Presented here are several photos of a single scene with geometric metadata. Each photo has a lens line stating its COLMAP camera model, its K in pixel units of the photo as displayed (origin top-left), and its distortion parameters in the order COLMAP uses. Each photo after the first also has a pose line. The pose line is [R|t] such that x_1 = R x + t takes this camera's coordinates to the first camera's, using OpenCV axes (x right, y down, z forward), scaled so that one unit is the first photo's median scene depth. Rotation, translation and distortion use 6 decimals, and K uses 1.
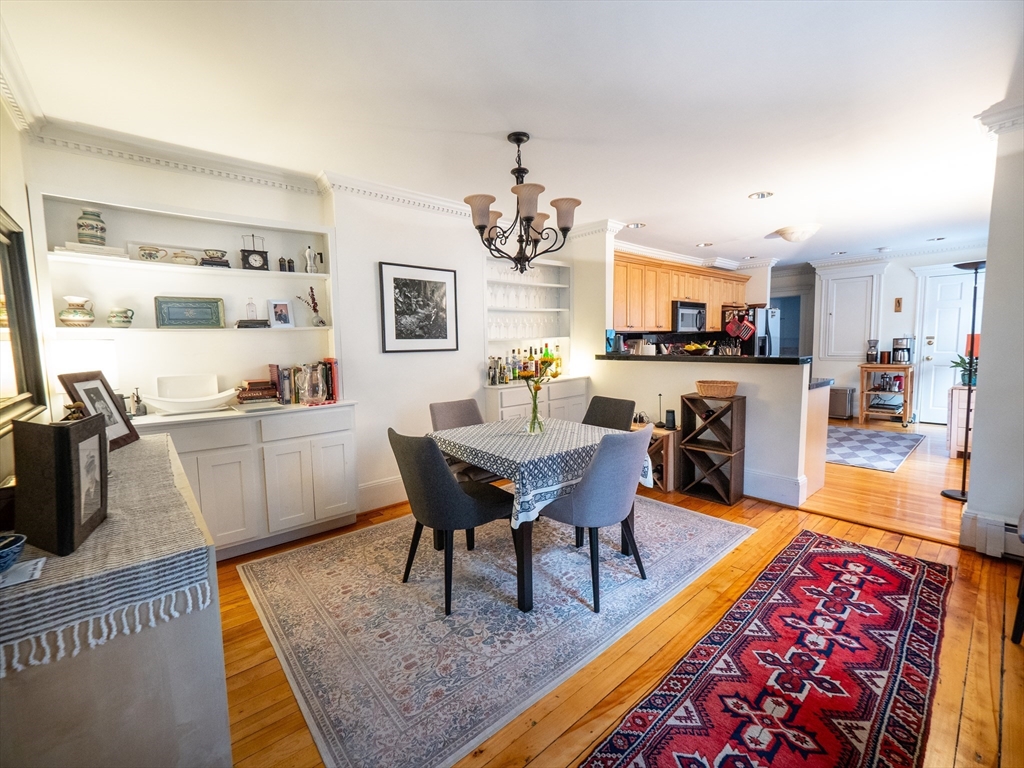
lens RADIAL K [[438.9, 0, 504.3], [0, 438.9, 379.5], [0, 0, 1]] dist [-0.008346, -0.000628]
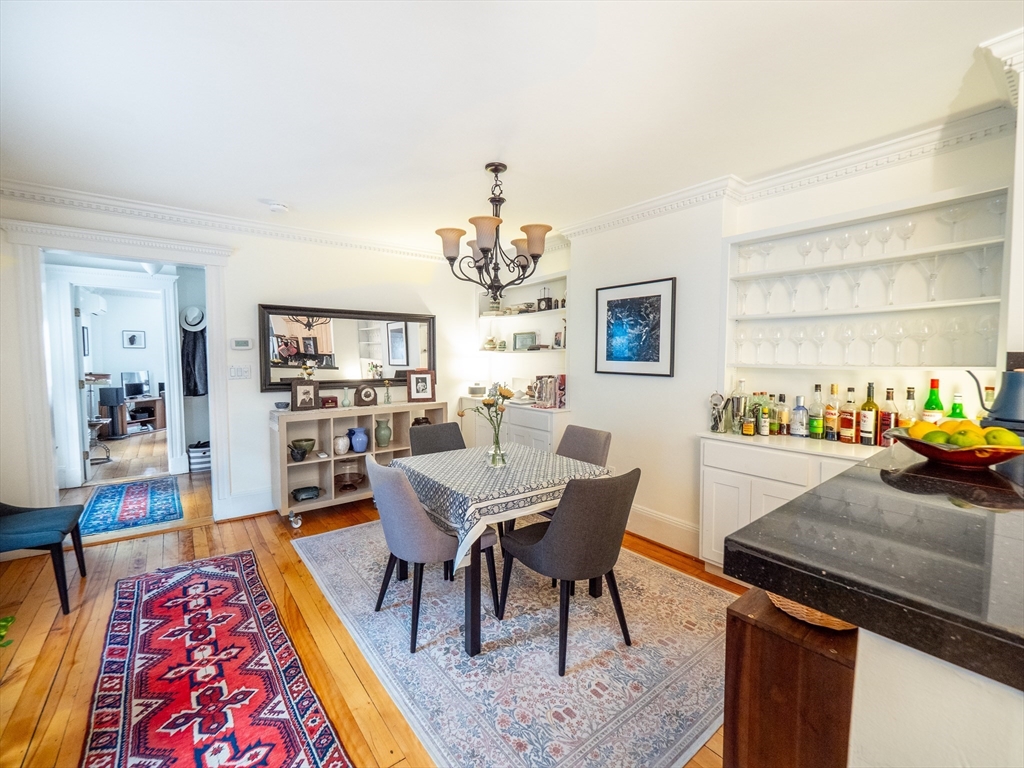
lens RADIAL K [[438.9, 0, 515.0], [0, 438.9, 381.6], [0, 0, 1]] dist [-0.008346, -0.000628]
pose [[-0.043239, 0.081756, -0.995714, 1.271491], [-0.089118, 0.992357, 0.085351, -0.180665], [0.995082, 0.092426, -0.035623, 1.339751]]
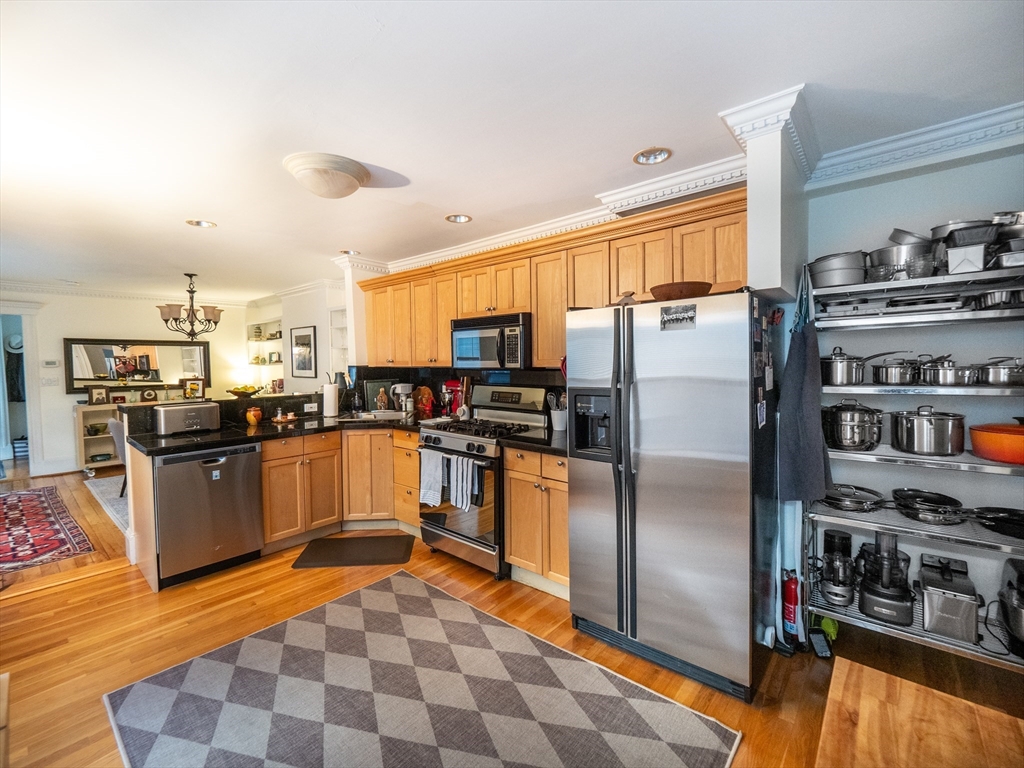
lens RADIAL K [[438.9, 0, 517.6], [0, 438.9, 382.9], [0, 0, 1]] dist [-0.008346, -0.000628]
pose [[0.165715, 0.065736, -0.983980, 2.691553], [-0.077995, 0.995524, 0.053372, -0.331503], [0.983085, 0.067901, 0.170101, 2.561809]]
